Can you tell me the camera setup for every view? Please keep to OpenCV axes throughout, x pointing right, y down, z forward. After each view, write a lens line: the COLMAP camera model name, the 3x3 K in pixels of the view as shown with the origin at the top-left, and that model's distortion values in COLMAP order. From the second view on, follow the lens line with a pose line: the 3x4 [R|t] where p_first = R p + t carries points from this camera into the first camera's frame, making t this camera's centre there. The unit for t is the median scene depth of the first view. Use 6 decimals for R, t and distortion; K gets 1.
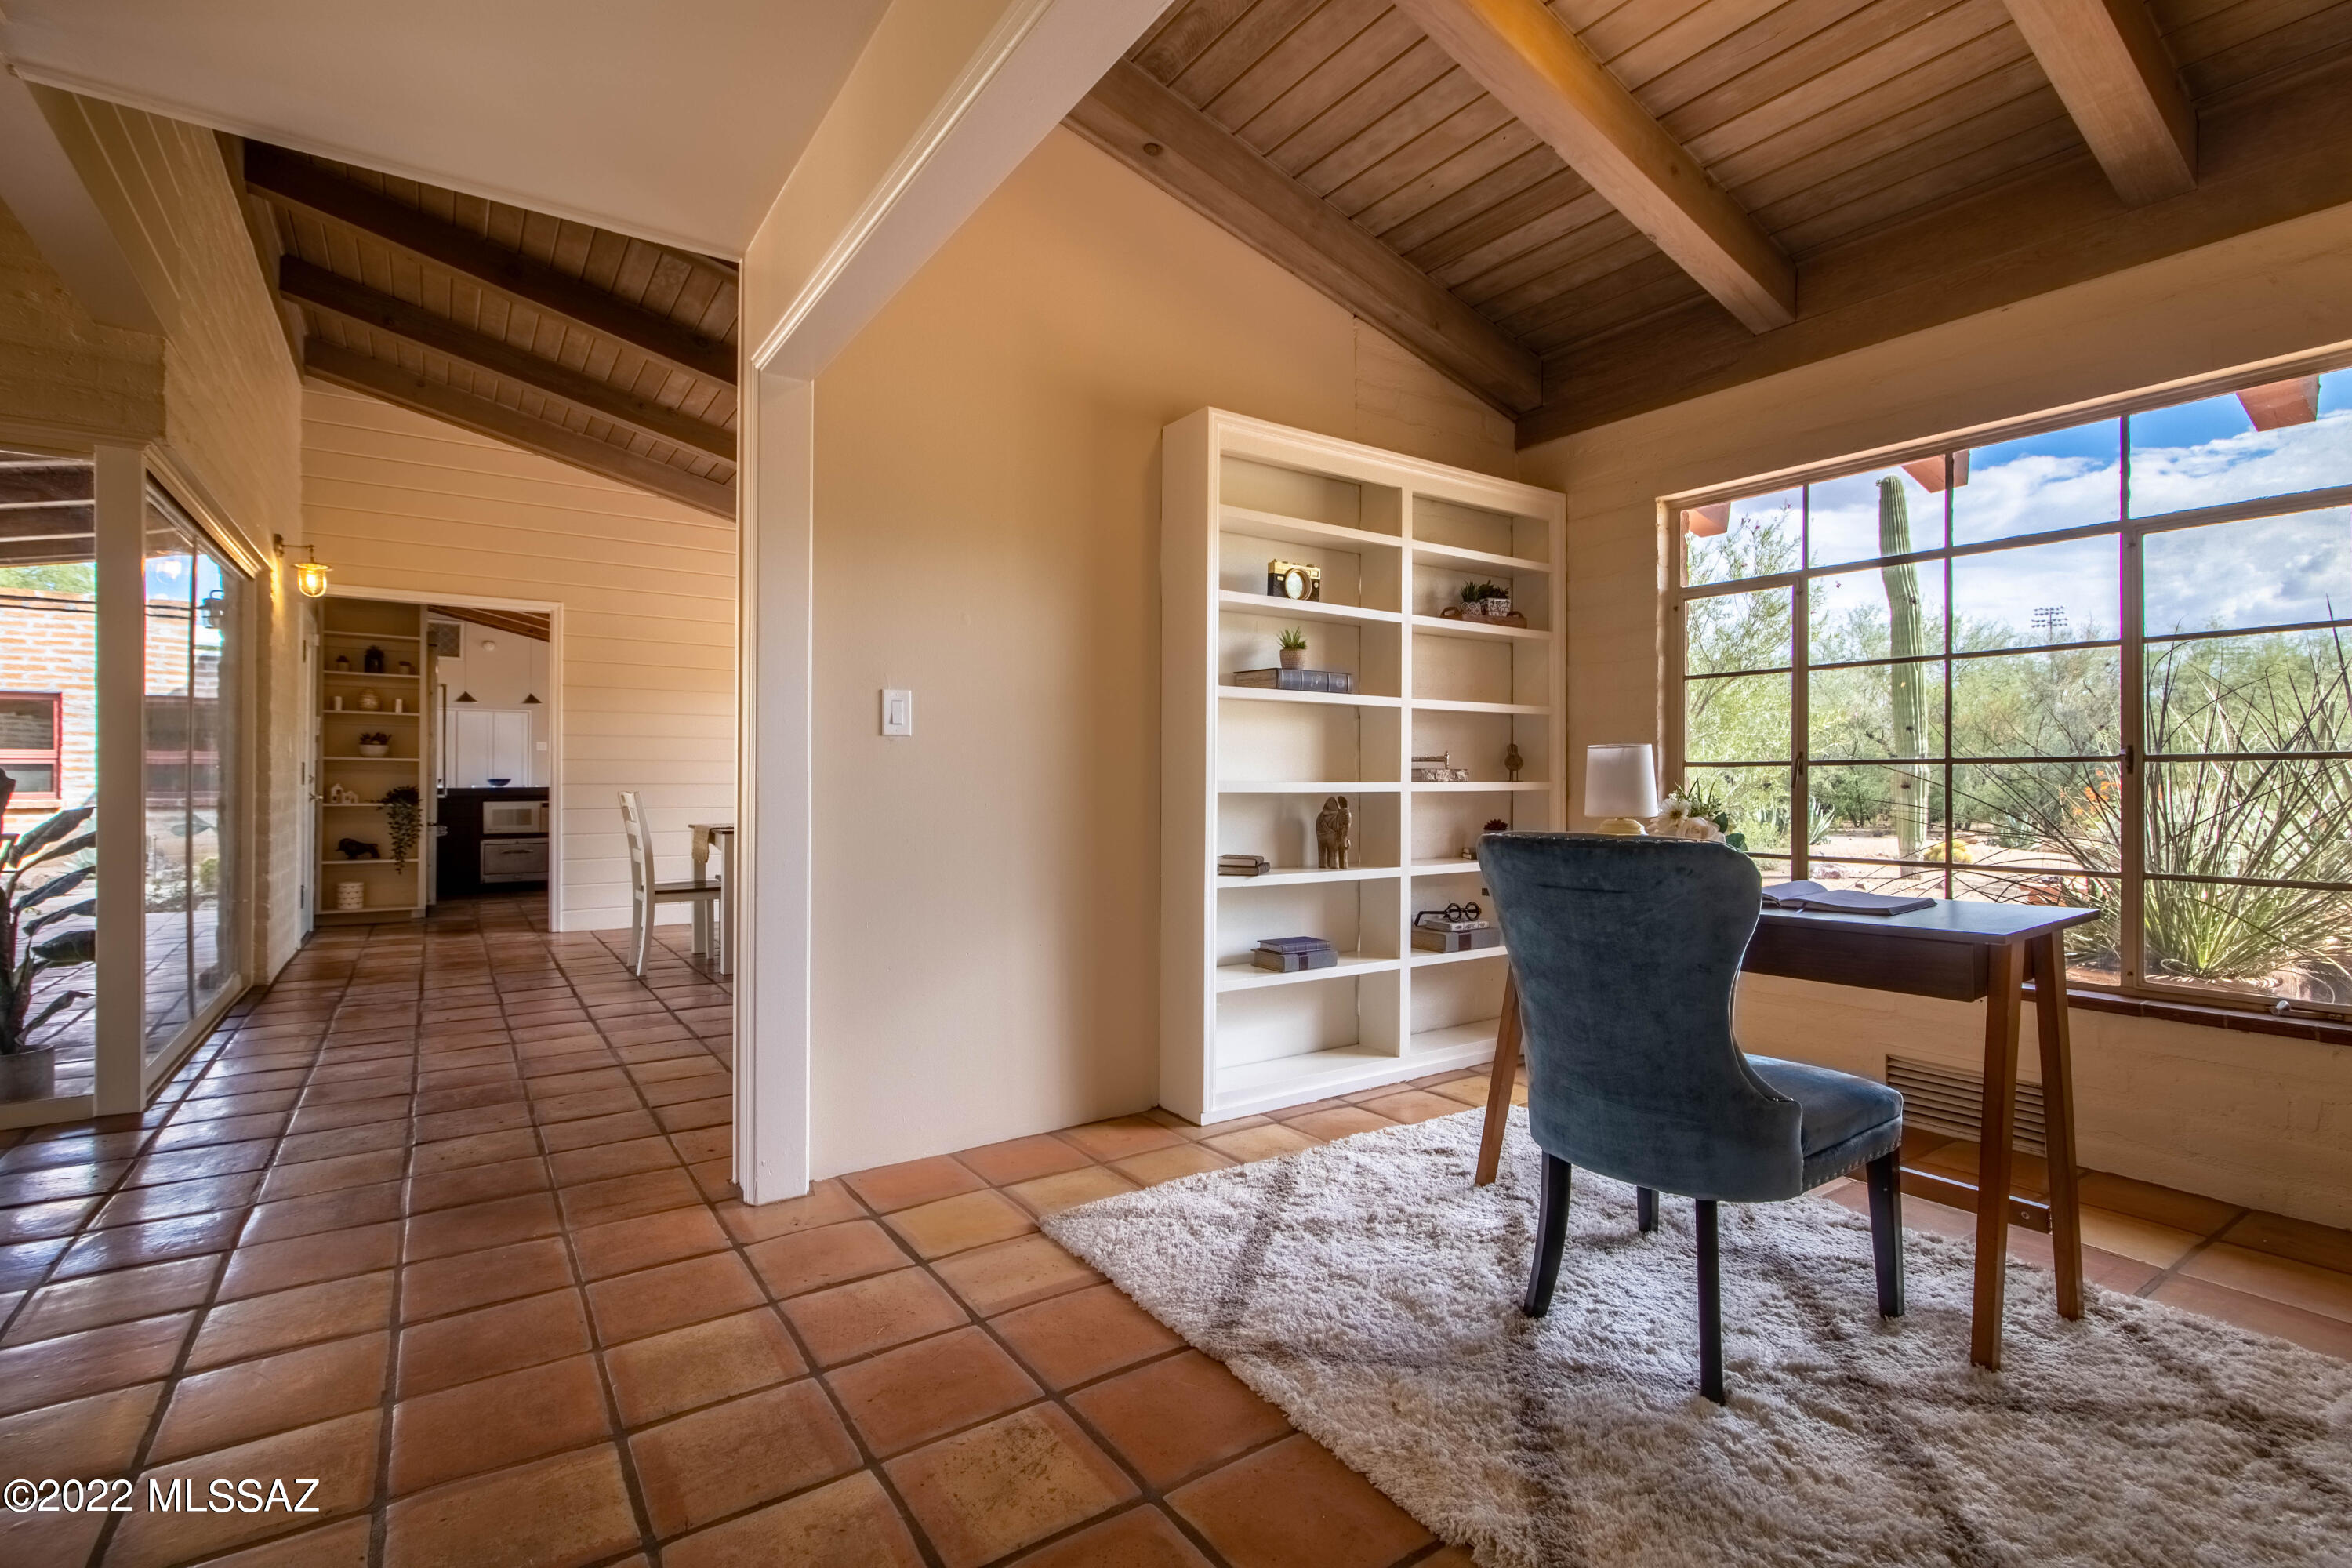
lens RADIAL K [[1079.0, 0, 1184.3], [0, 1079.0, 772.7], [0, 0, 1]] dist [0.000829, 0.000392]
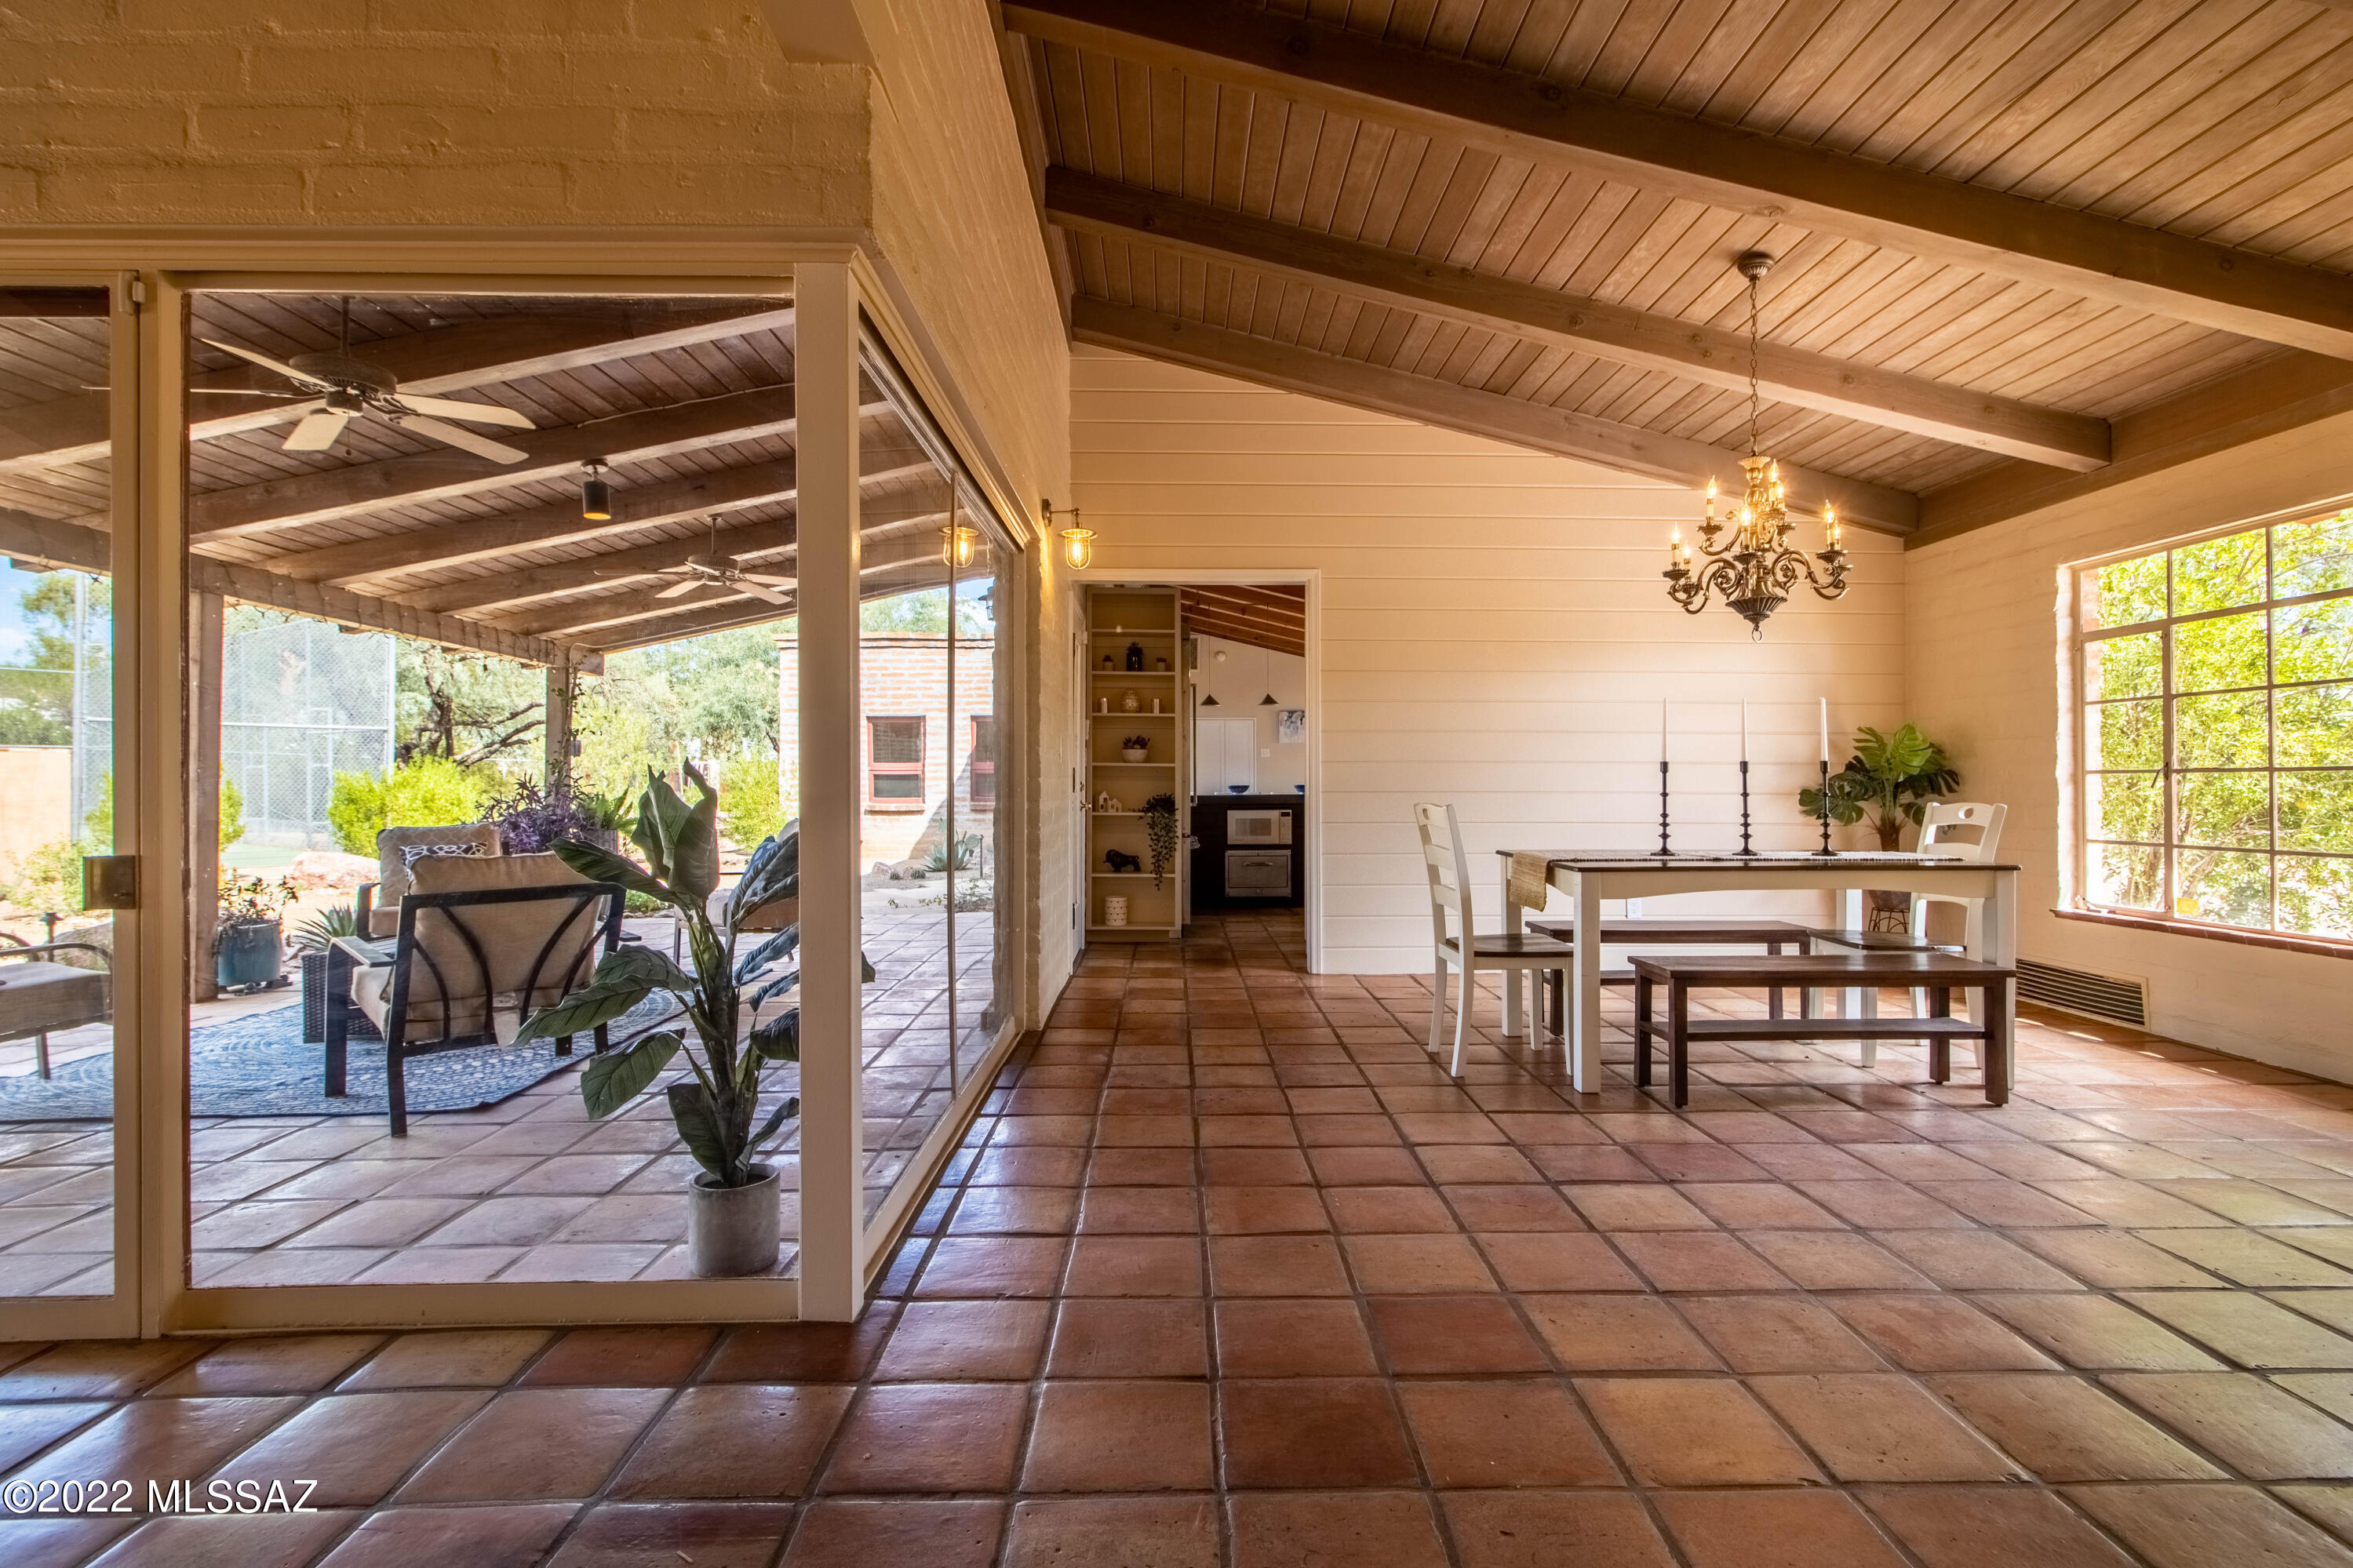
lens RADIAL K [[1079.4, 0, 1184.8], [0, 1079.4, 772.7], [0, 0, 1]] dist [0.000829, 0.000392]
pose [[0.829163, -0.009683, -0.558923, -0.213966], [0.006998, 0.999951, -0.006942, 0.001144], [0.558963, 0.001845, 0.829191, 0.276985]]
